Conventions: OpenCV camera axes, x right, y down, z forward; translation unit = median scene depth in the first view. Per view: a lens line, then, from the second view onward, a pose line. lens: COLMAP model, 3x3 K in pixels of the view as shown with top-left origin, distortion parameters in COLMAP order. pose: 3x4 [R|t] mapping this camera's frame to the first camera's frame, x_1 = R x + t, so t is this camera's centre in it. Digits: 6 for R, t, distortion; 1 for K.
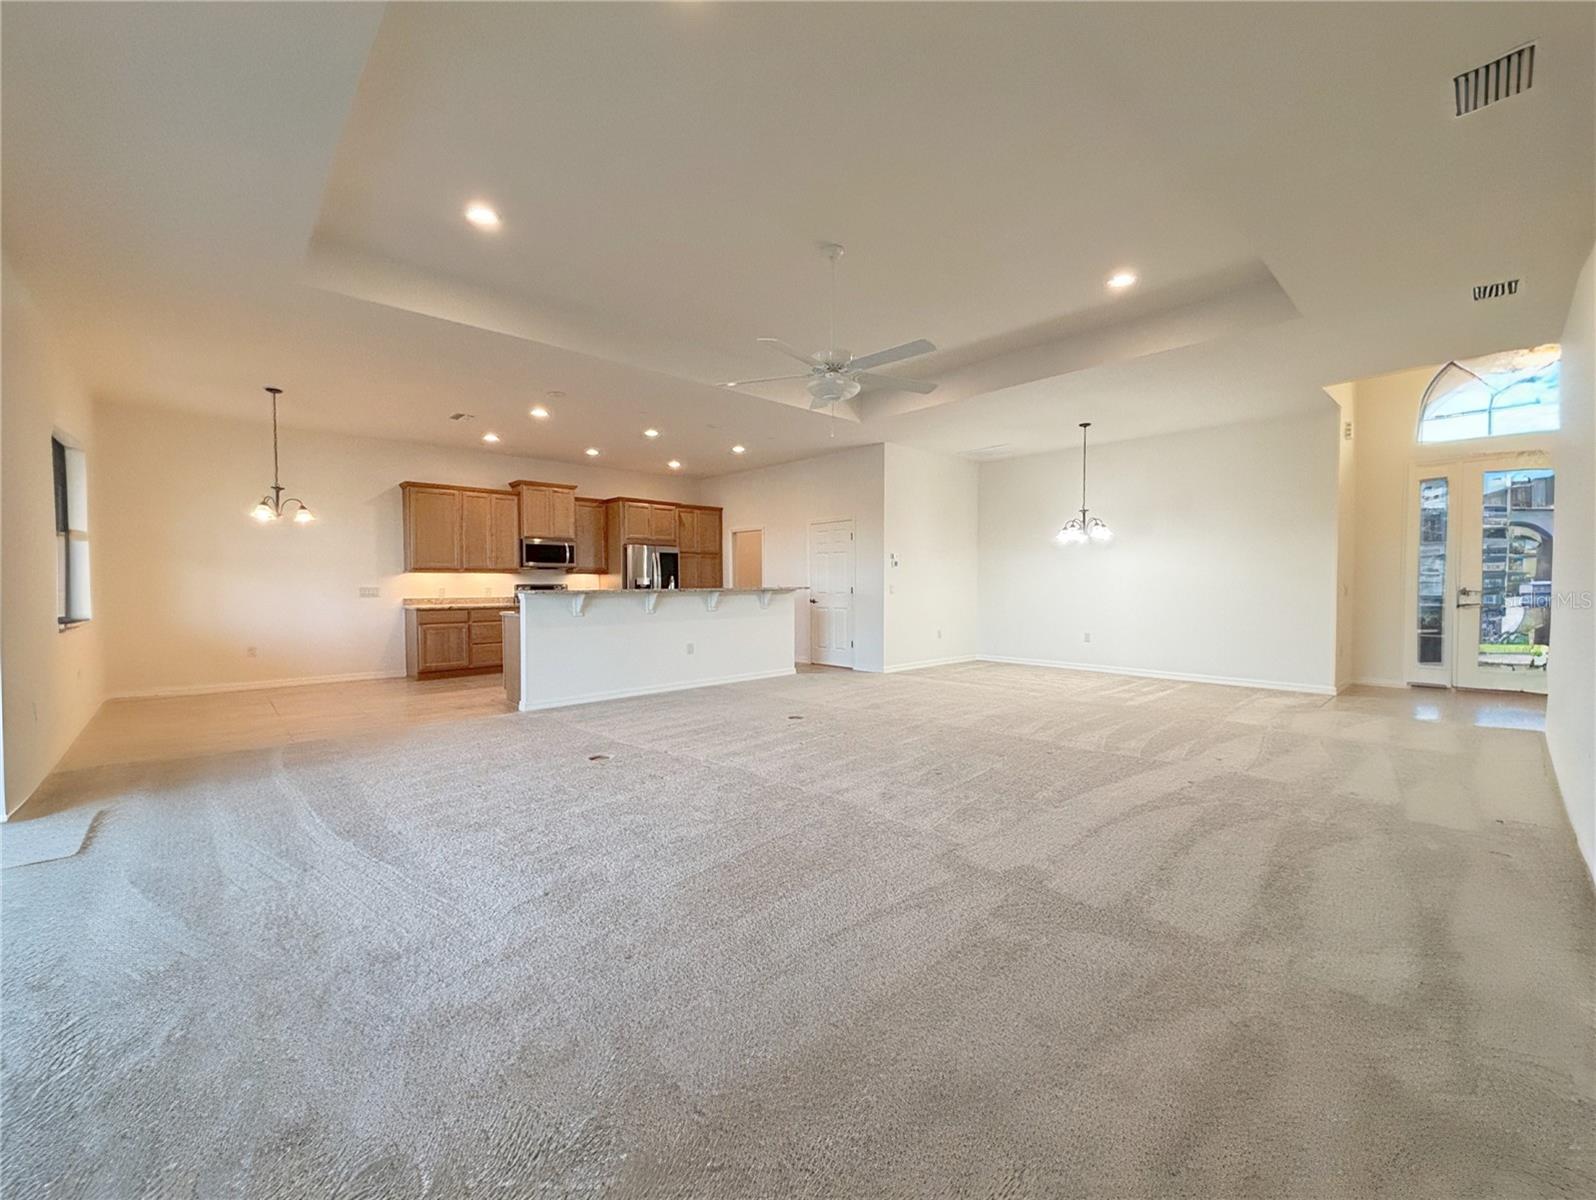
lens RADIAL K [[652.1, 0, 797.5], [0, 652.1, 607.7], [0, 0, 1]] dist [-0.001346, -0.000146]
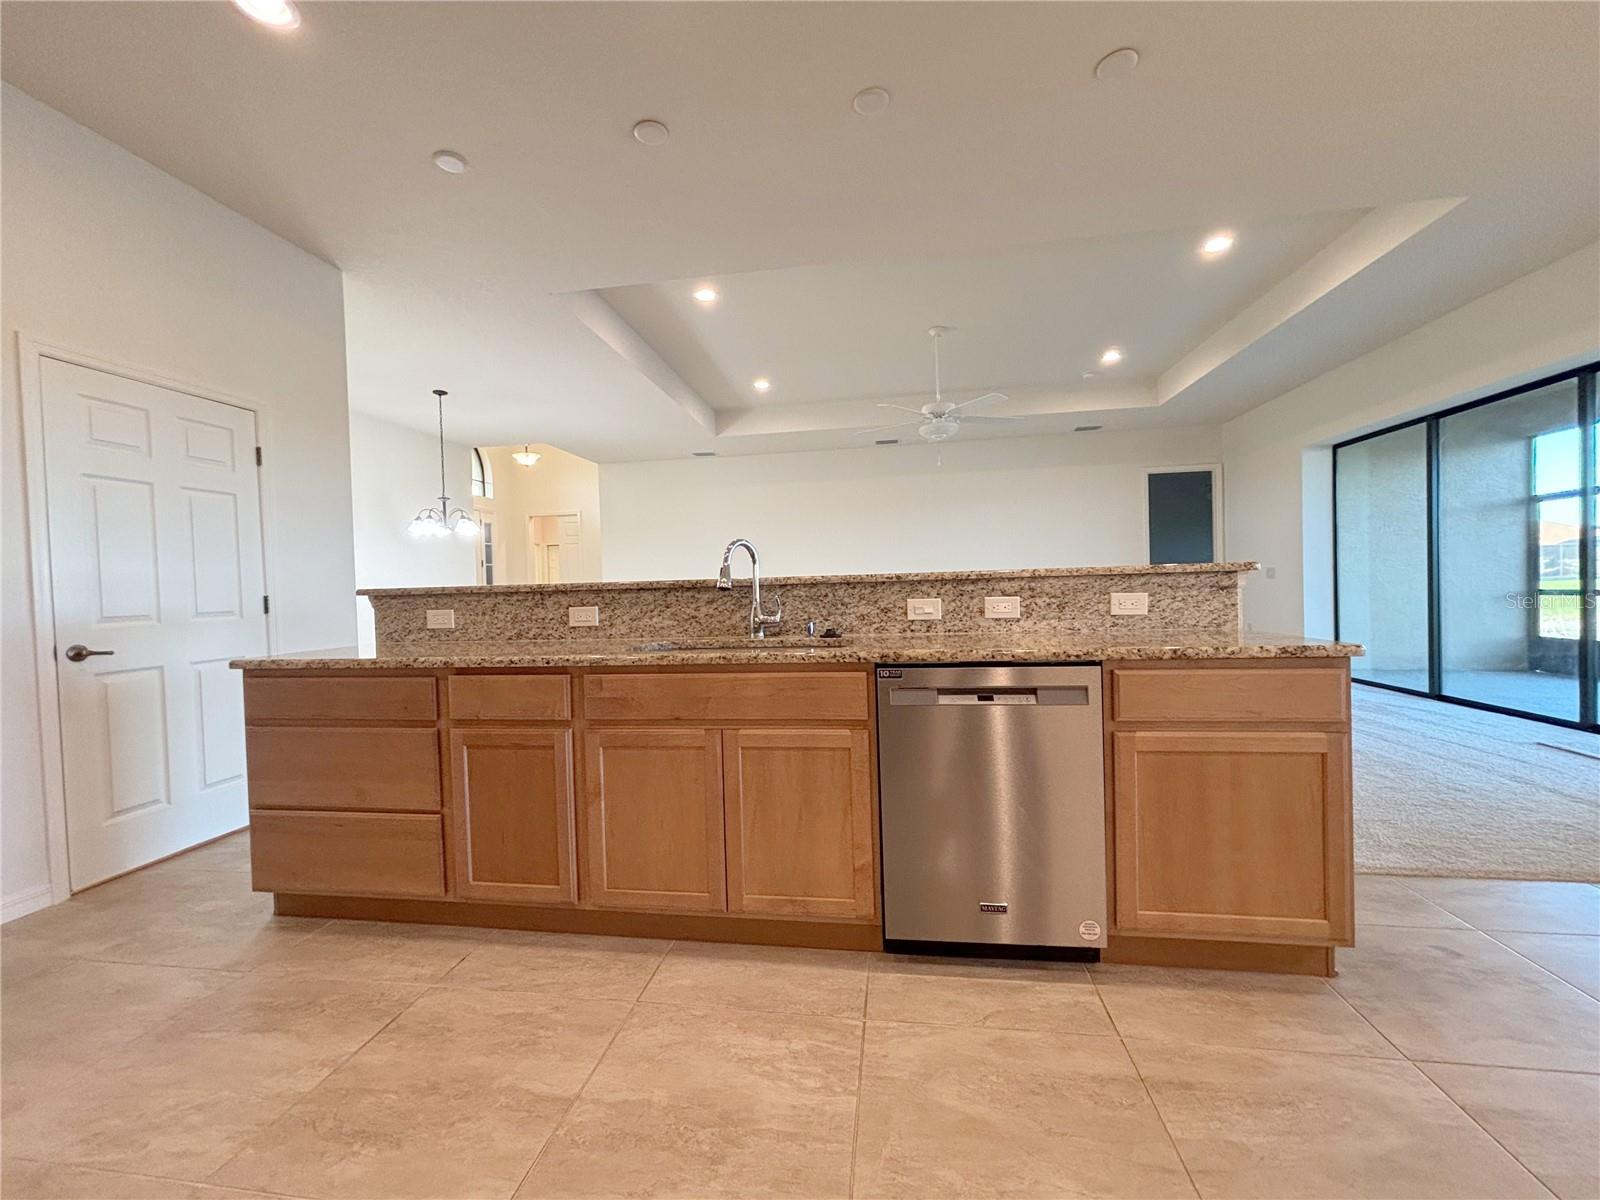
lens RADIAL K [[641.9, 0, 800.0], [0, 641.9, 600.0], [0, 0, 1]] dist [0.000283, 0.000136]
pose [[-0.632248, 0.004648, 0.774752, -0.379812], [0.060123, 0.997261, 0.043082, -0.025471], [-0.772430, 0.073819, -0.630796, 0.972423]]
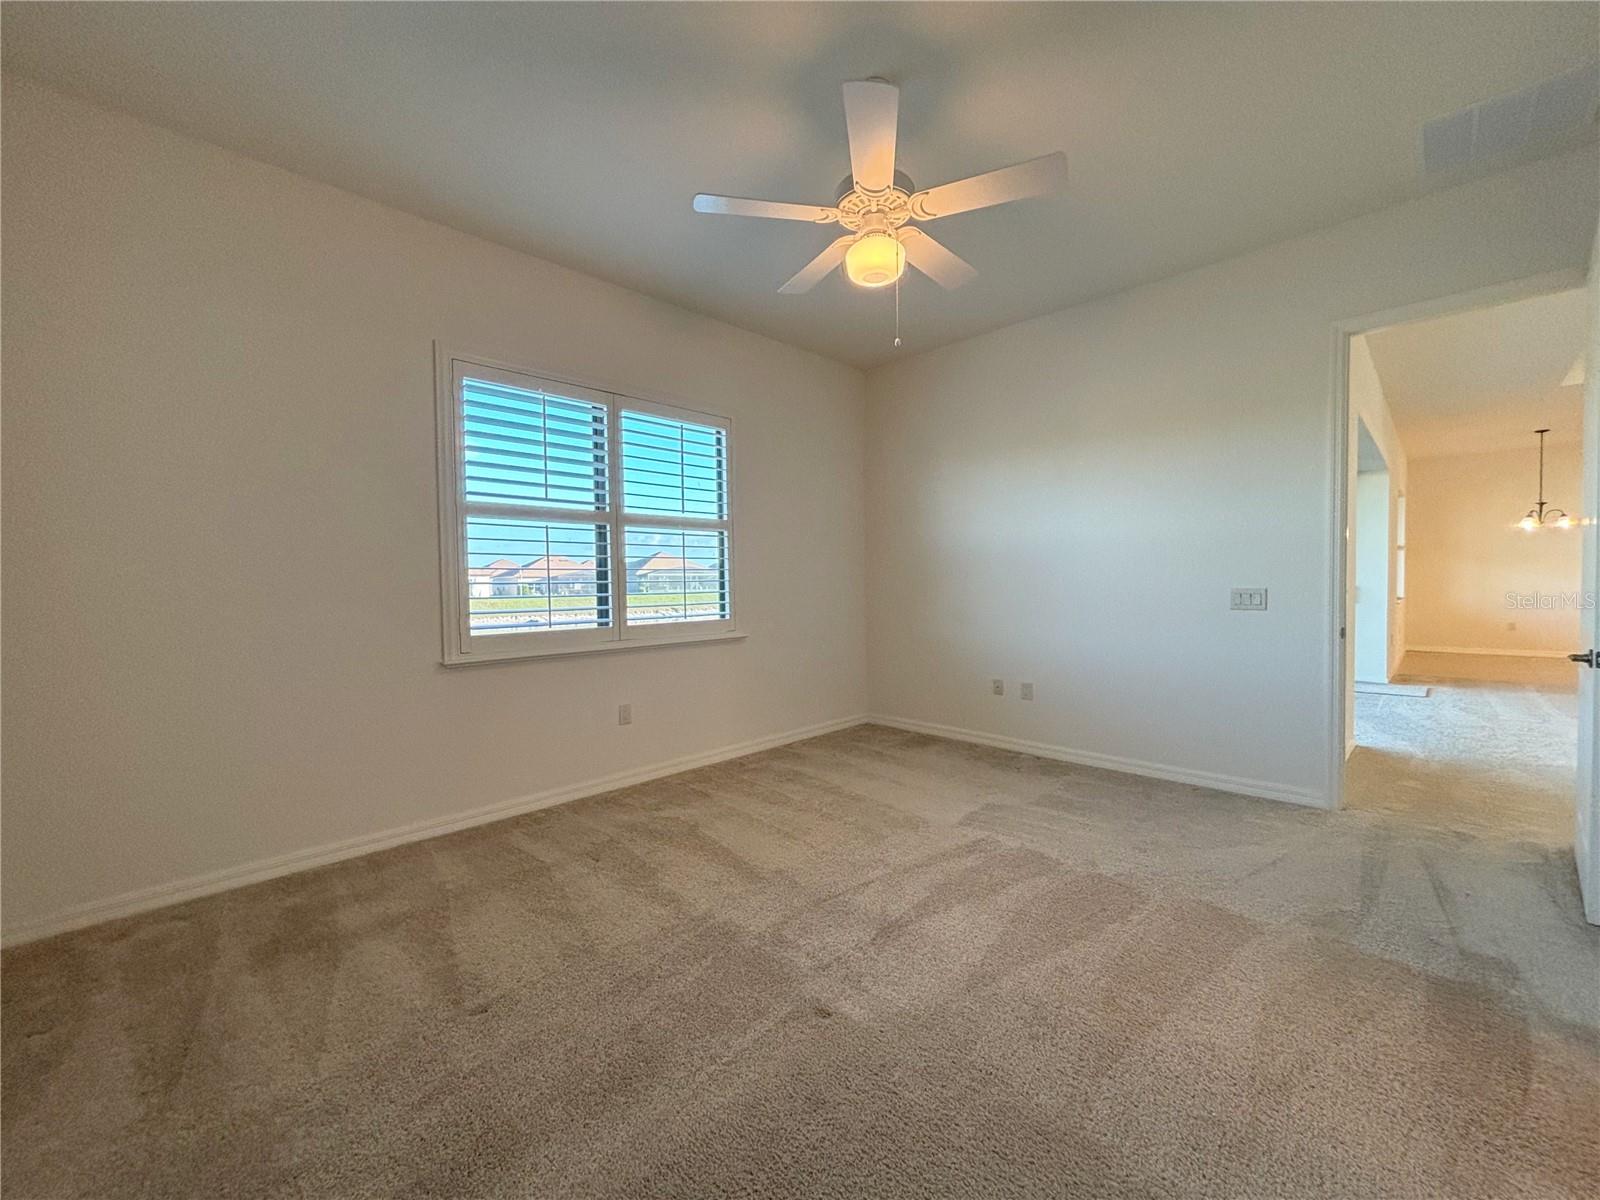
lens RADIAL K [[640.7, 0, 795.4], [0, 640.7, 602.8], [0, 0, 1]] dist [-0.001019, -0.000183]
pose [[0.035233, 0.030910, -0.998901, 0.328426], [-0.021294, 0.999318, 0.030172, 0.009507], [0.999152, 0.020208, 0.035868, -0.404823]]
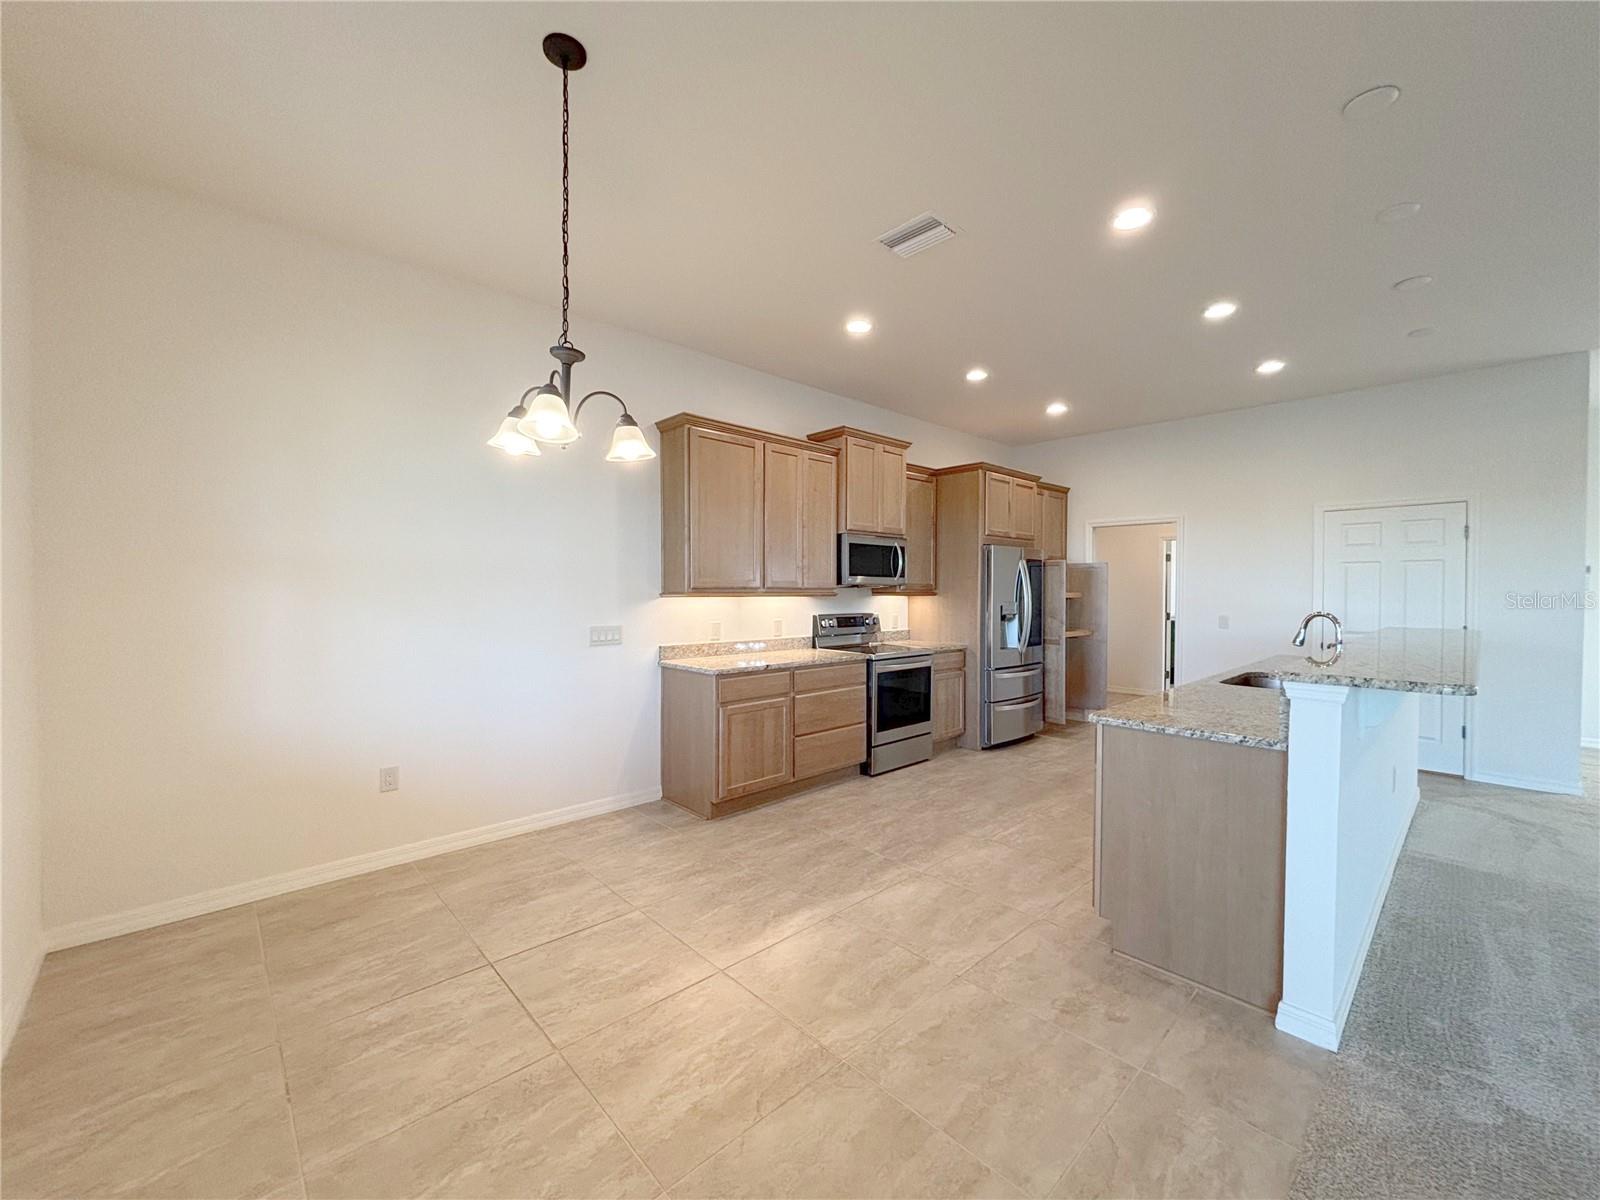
lens RADIAL K [[640.7, 0, 795.4], [0, 640.7, 602.8], [0, 0, 1]] dist [-0.001019, -0.000183]
pose [[0.999878, 0.004041, 0.015109, -0.470166], [-0.003741, 0.999797, -0.019785, -0.036028], [-0.015185, 0.019726, 0.999690, 0.463219]]
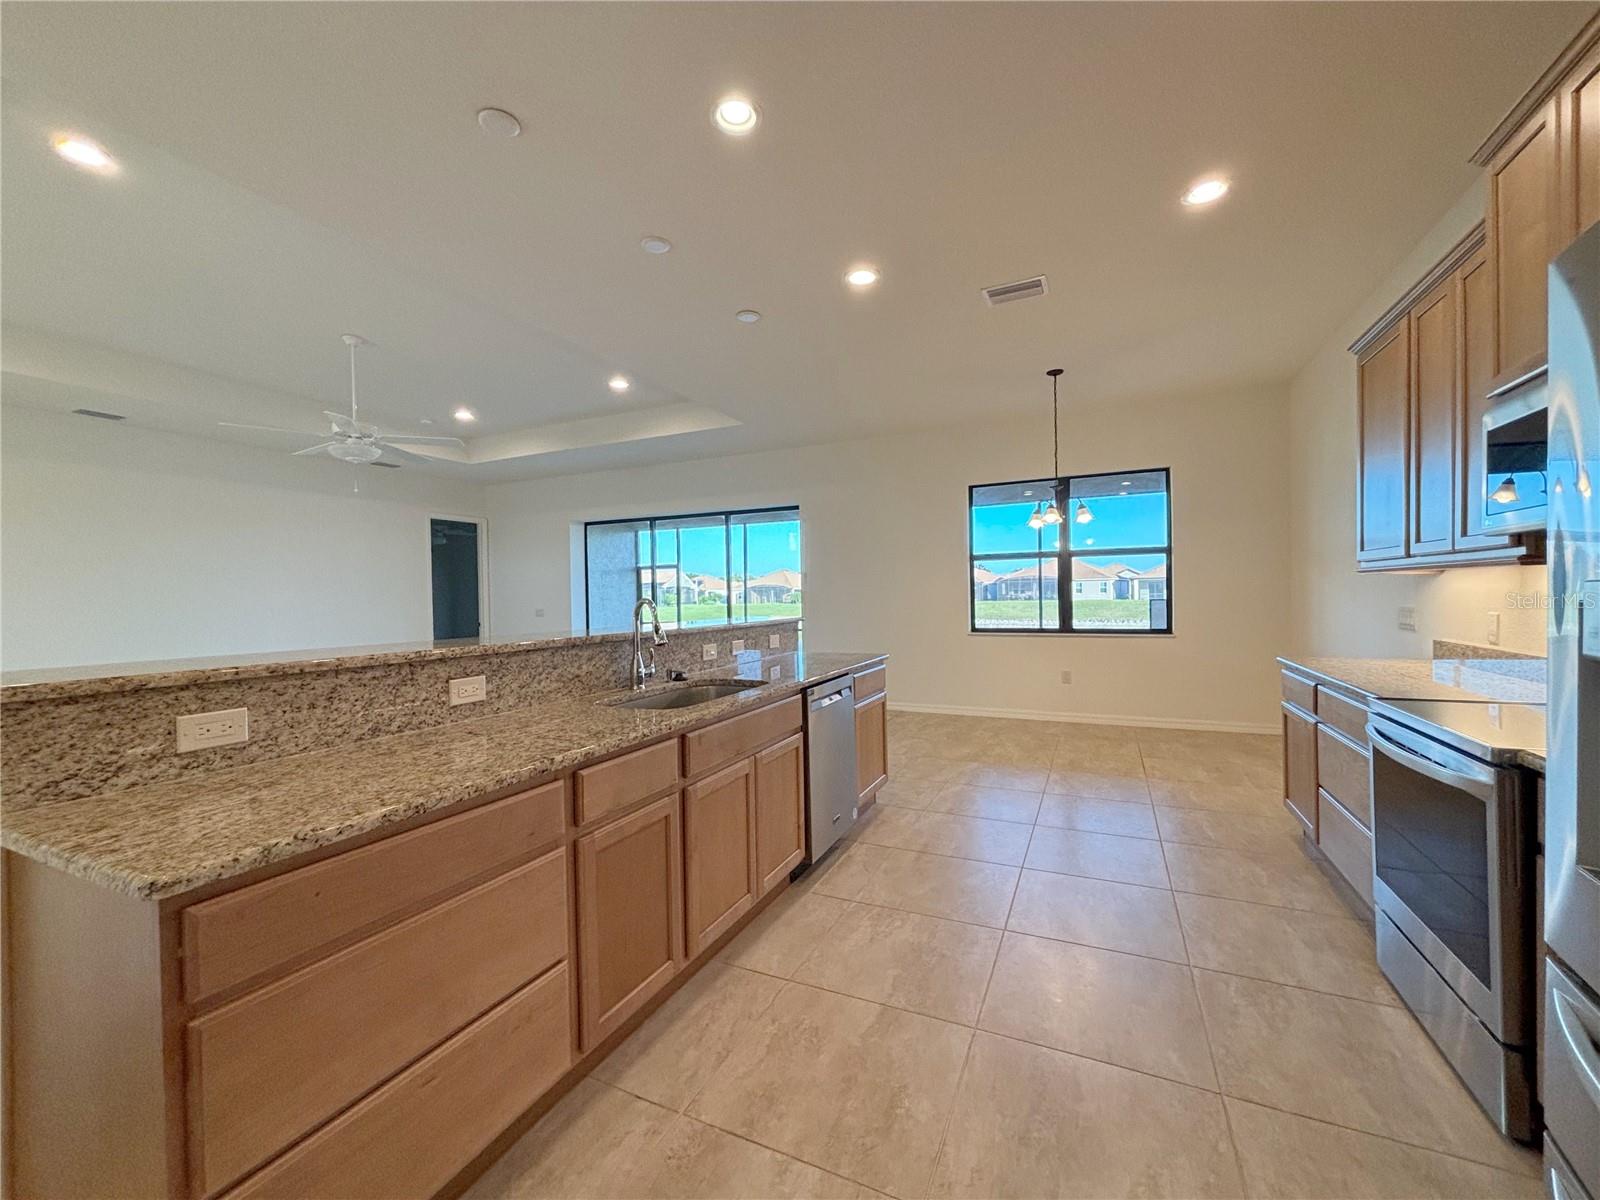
lens RADIAL K [[640.7, 0, 795.4], [0, 640.7, 602.8], [0, 0, 1]] dist [-0.001019, -0.000183]
pose [[-0.924896, 0.024419, -0.379436, -0.117596], [0.006908, 0.998850, 0.047443, -0.051186], [0.380158, 0.041259, -0.924001, 1.111559]]
